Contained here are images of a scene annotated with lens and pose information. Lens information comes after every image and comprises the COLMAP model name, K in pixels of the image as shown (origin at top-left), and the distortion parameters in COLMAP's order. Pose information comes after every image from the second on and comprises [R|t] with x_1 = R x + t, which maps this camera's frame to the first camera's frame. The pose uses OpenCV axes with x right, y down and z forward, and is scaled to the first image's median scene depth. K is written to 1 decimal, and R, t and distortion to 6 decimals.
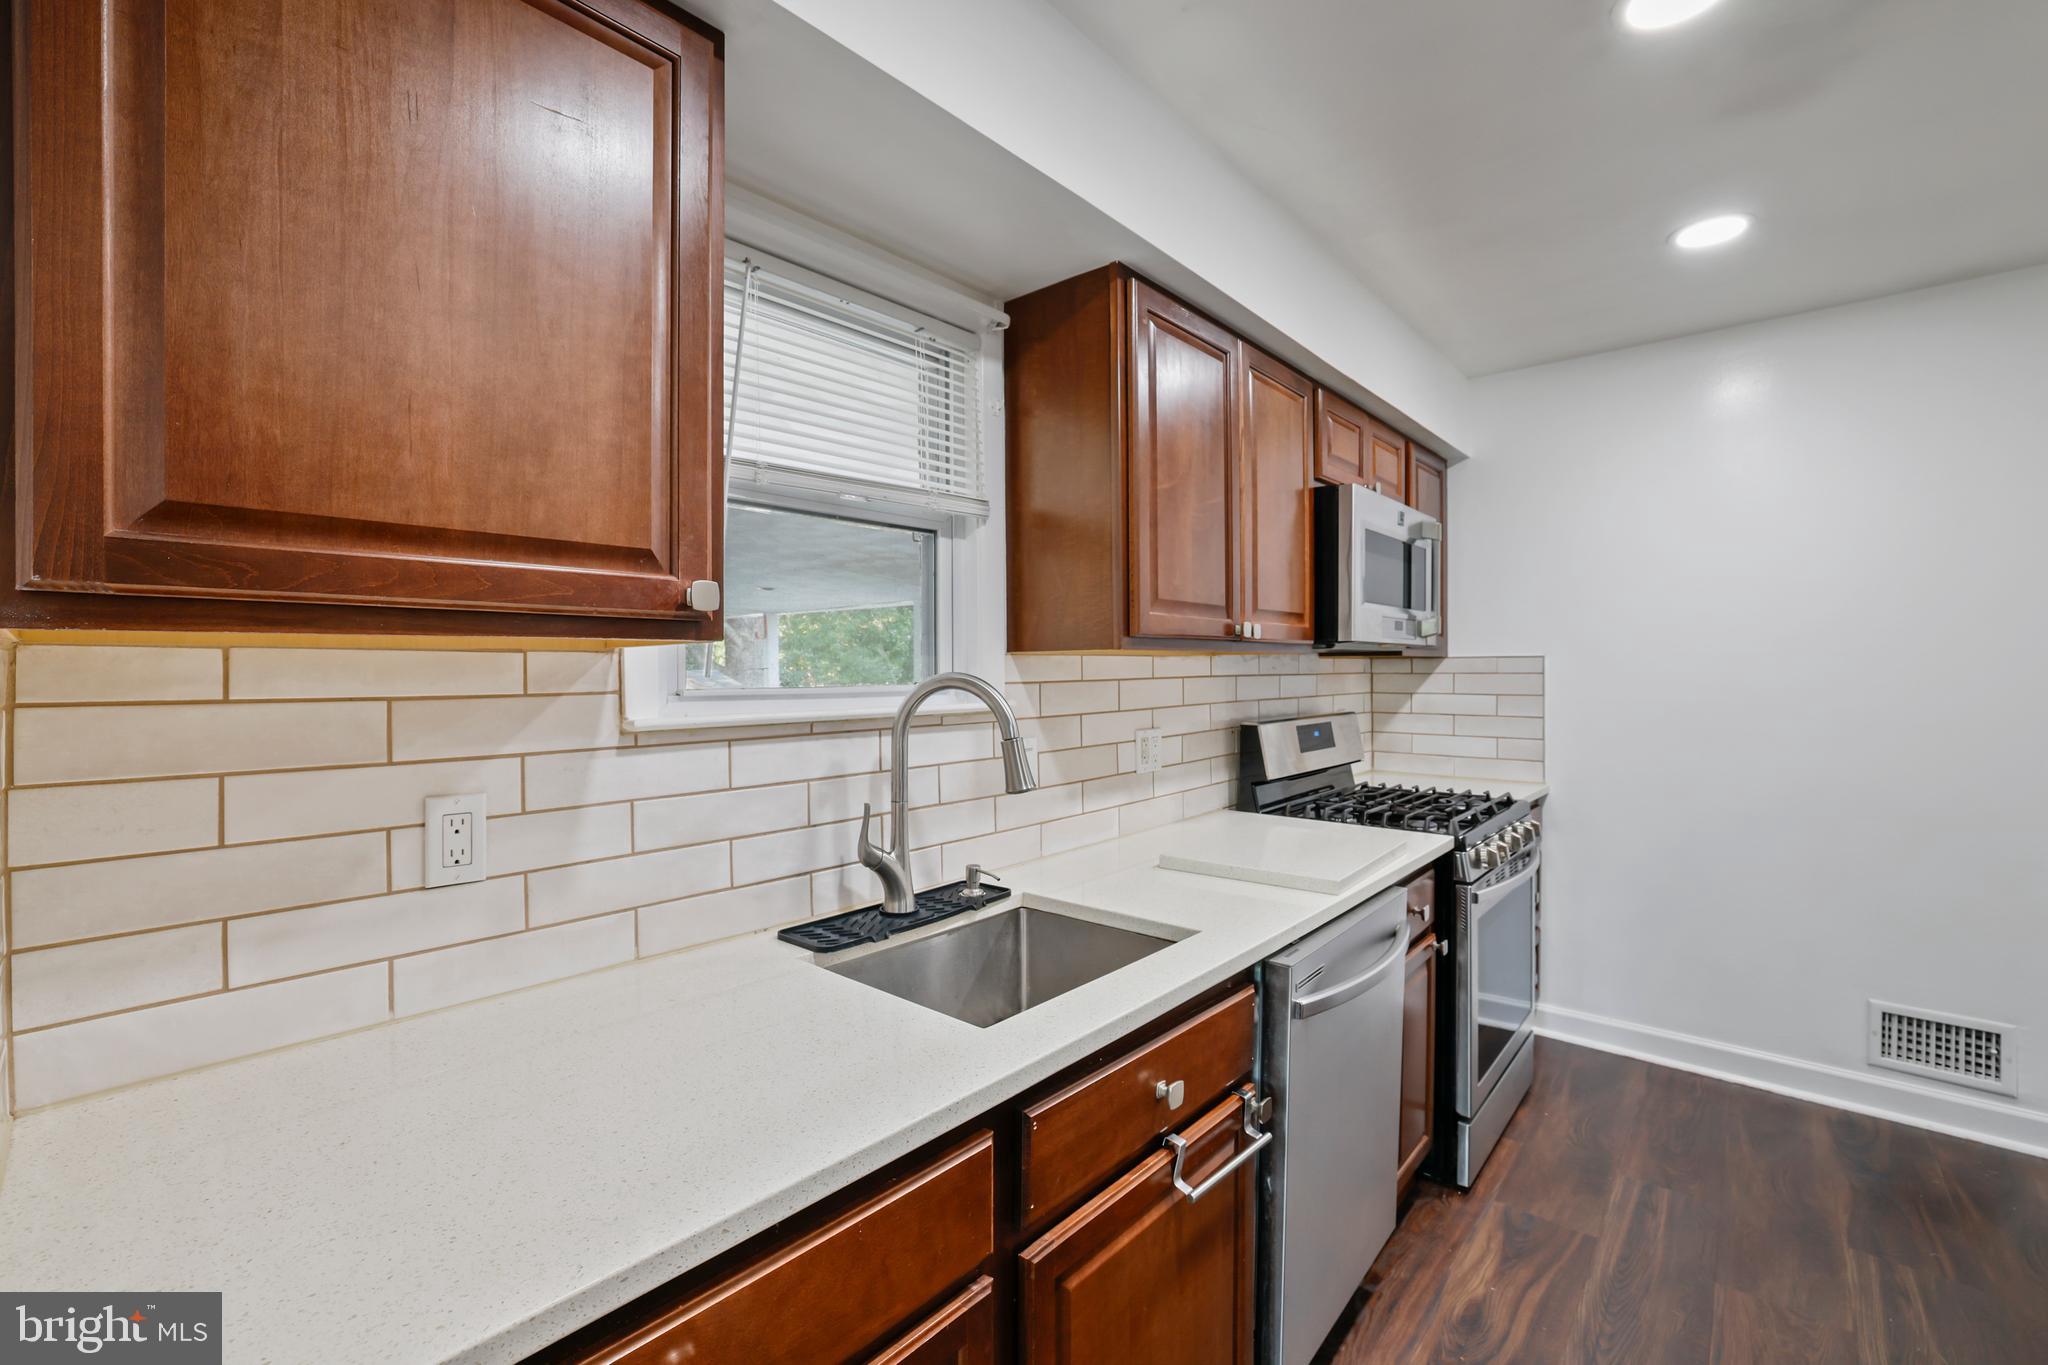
lens RADIAL K [[878.5, 0, 1011.5], [0, 878.5, 675.8], [0, 0, 1]] dist [-0.002018, 0.002948]
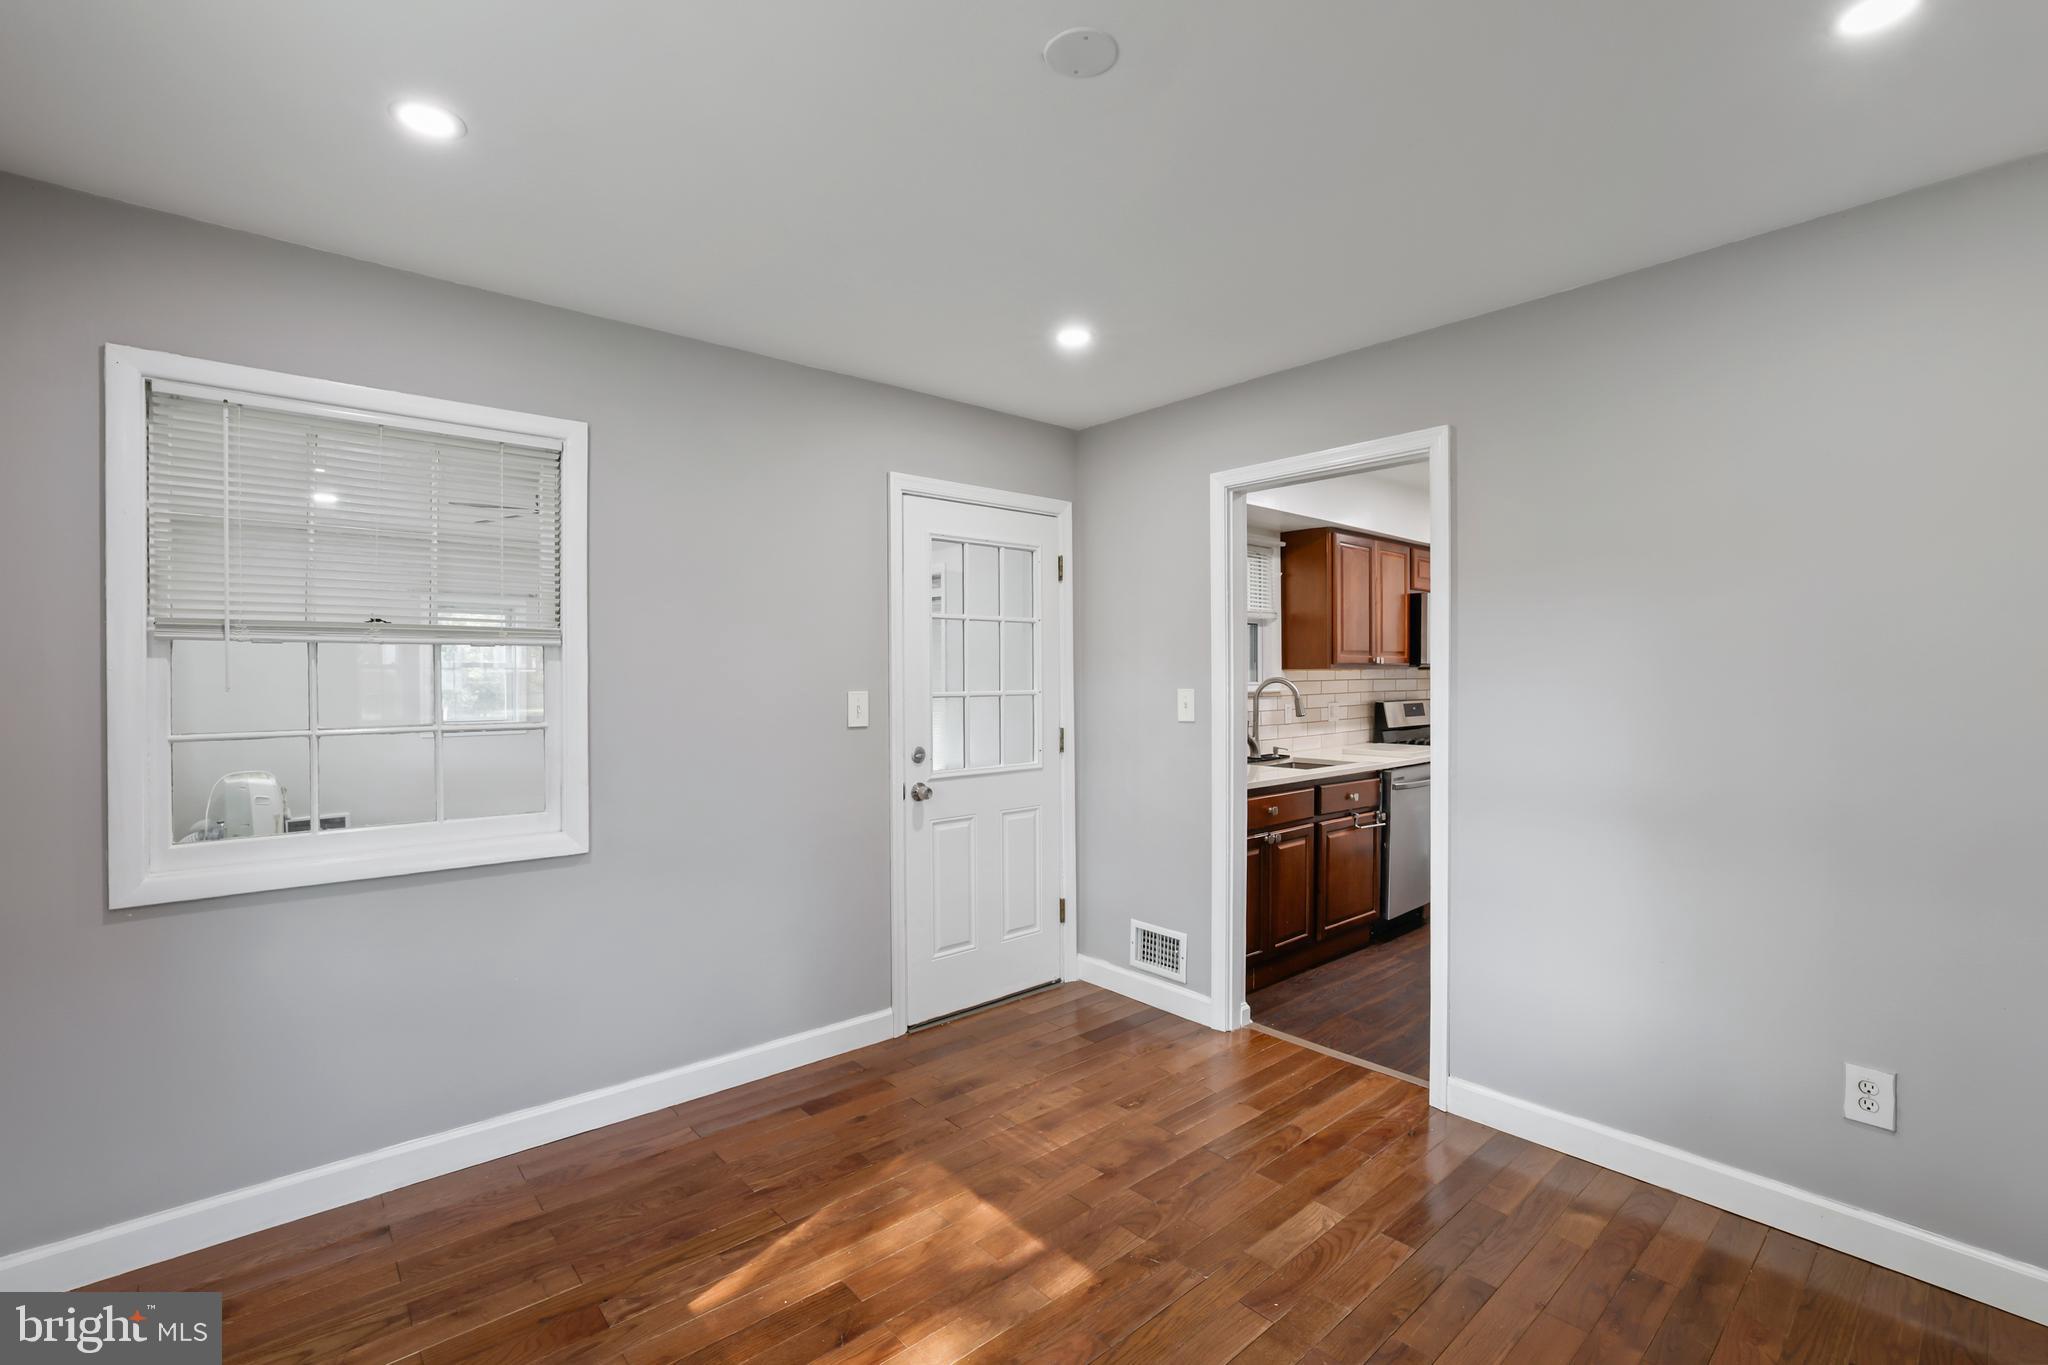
lens RADIAL K [[878.5, 0, 1034.4], [0, 878.5, 672.0], [0, 0, 1]] dist [-0.002018, 0.002948]
pose [[0.993712, 0.004889, -0.111855, -0.396260], [-0.005221, 0.999983, -0.002678, -0.008761], [0.111840, 0.003245, 0.993721, -1.487582]]
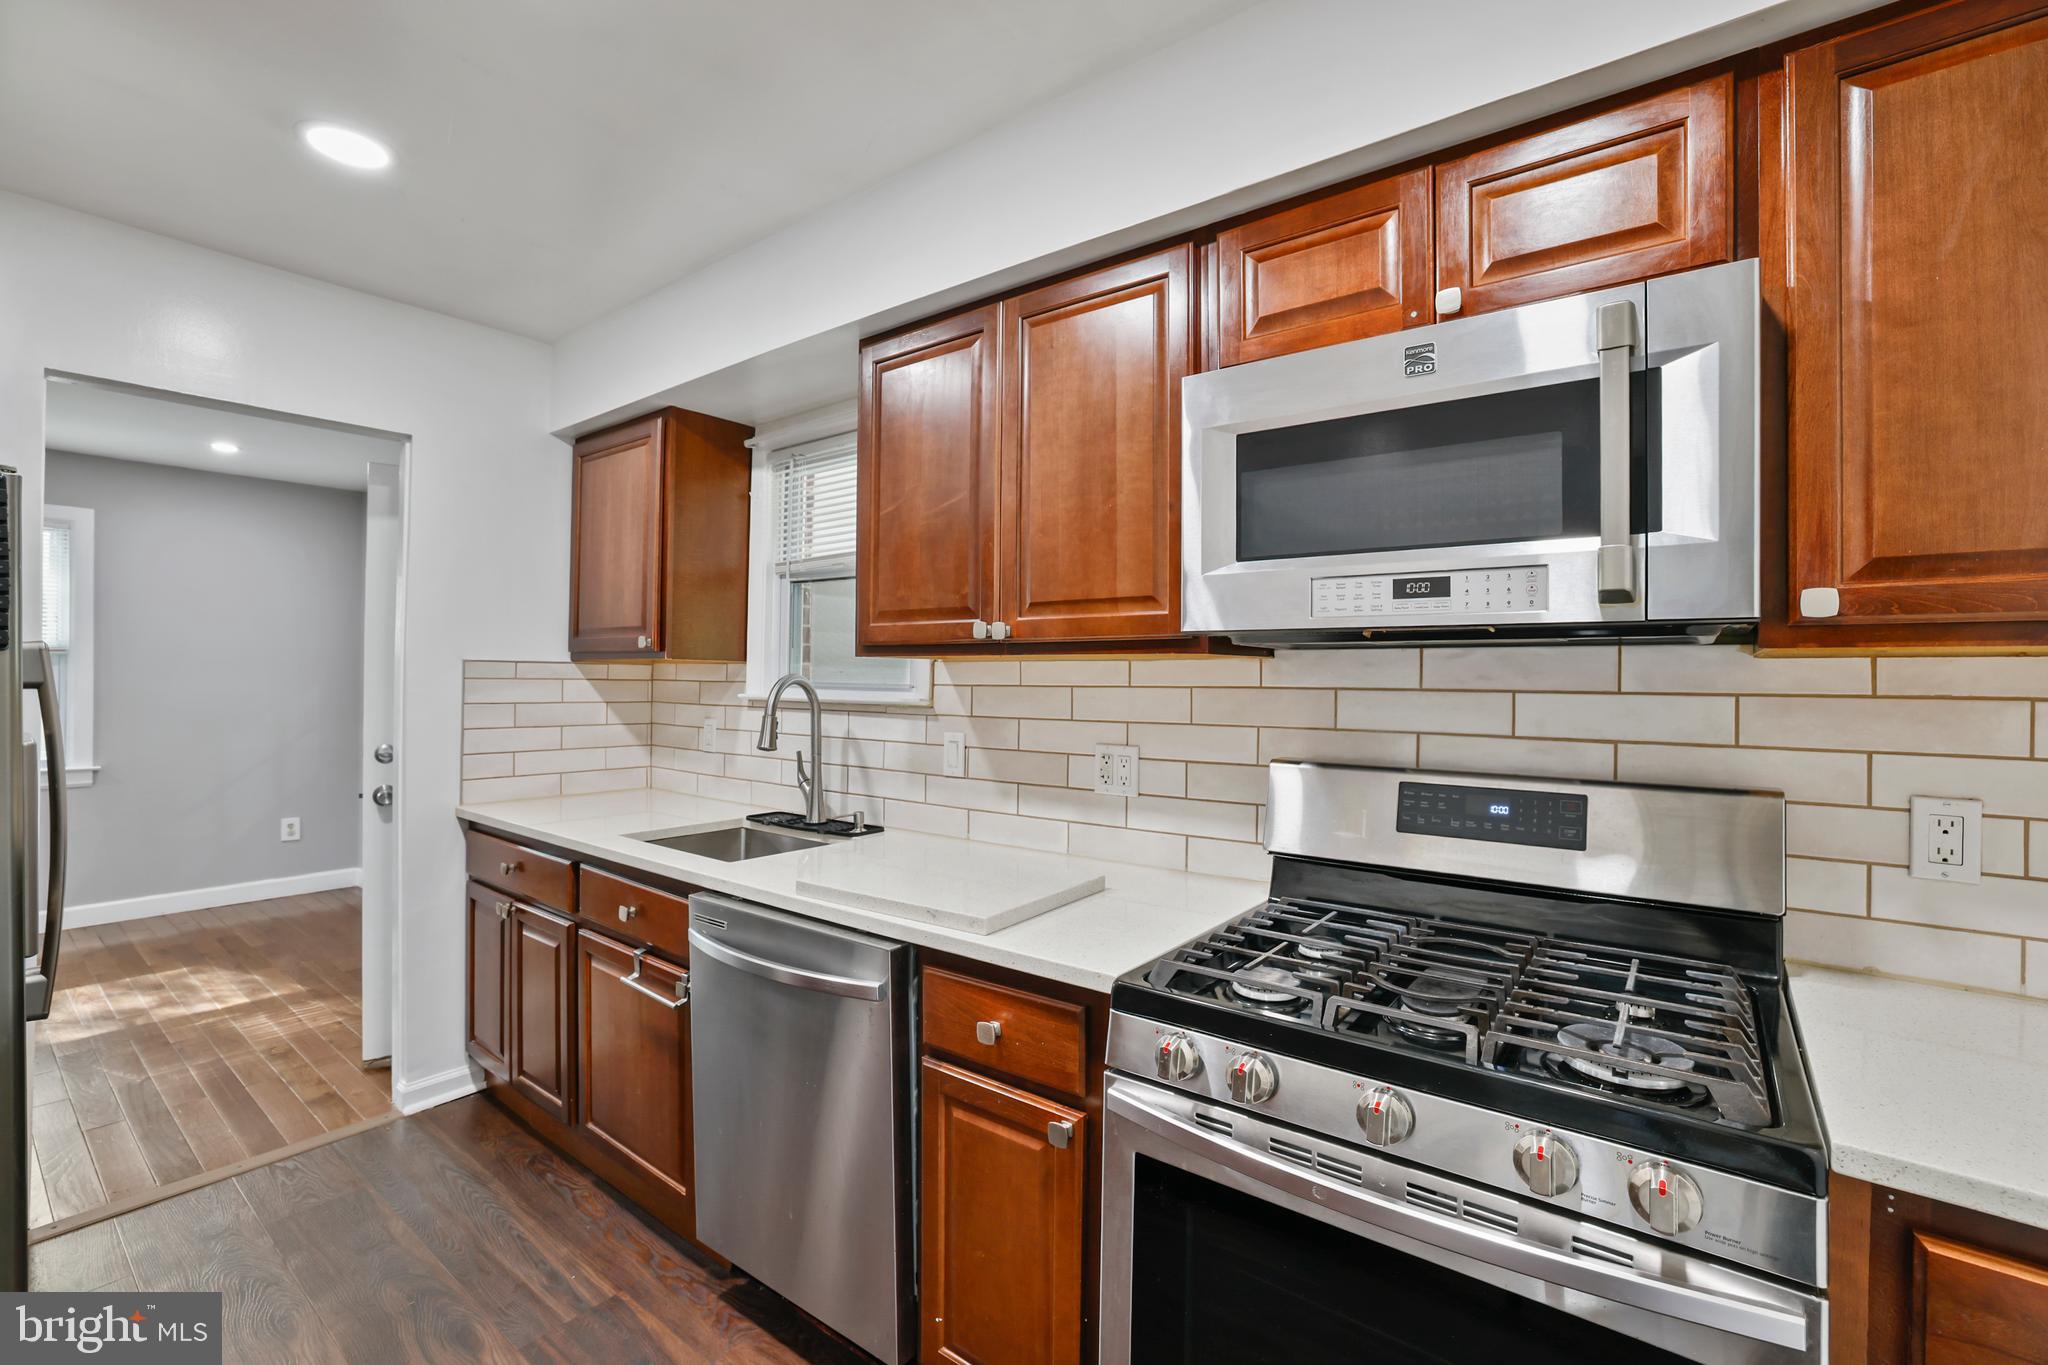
lens RADIAL K [[878.5, 0, 1020.1], [0, 878.5, 677.7], [0, 0, 1]] dist [-0.002018, 0.002948]
pose [[0.065573, 0.006456, -0.997827, 1.115767], [-0.016493, 0.999849, 0.005385, -0.009744], [0.997711, 0.016105, 0.065670, 0.936964]]
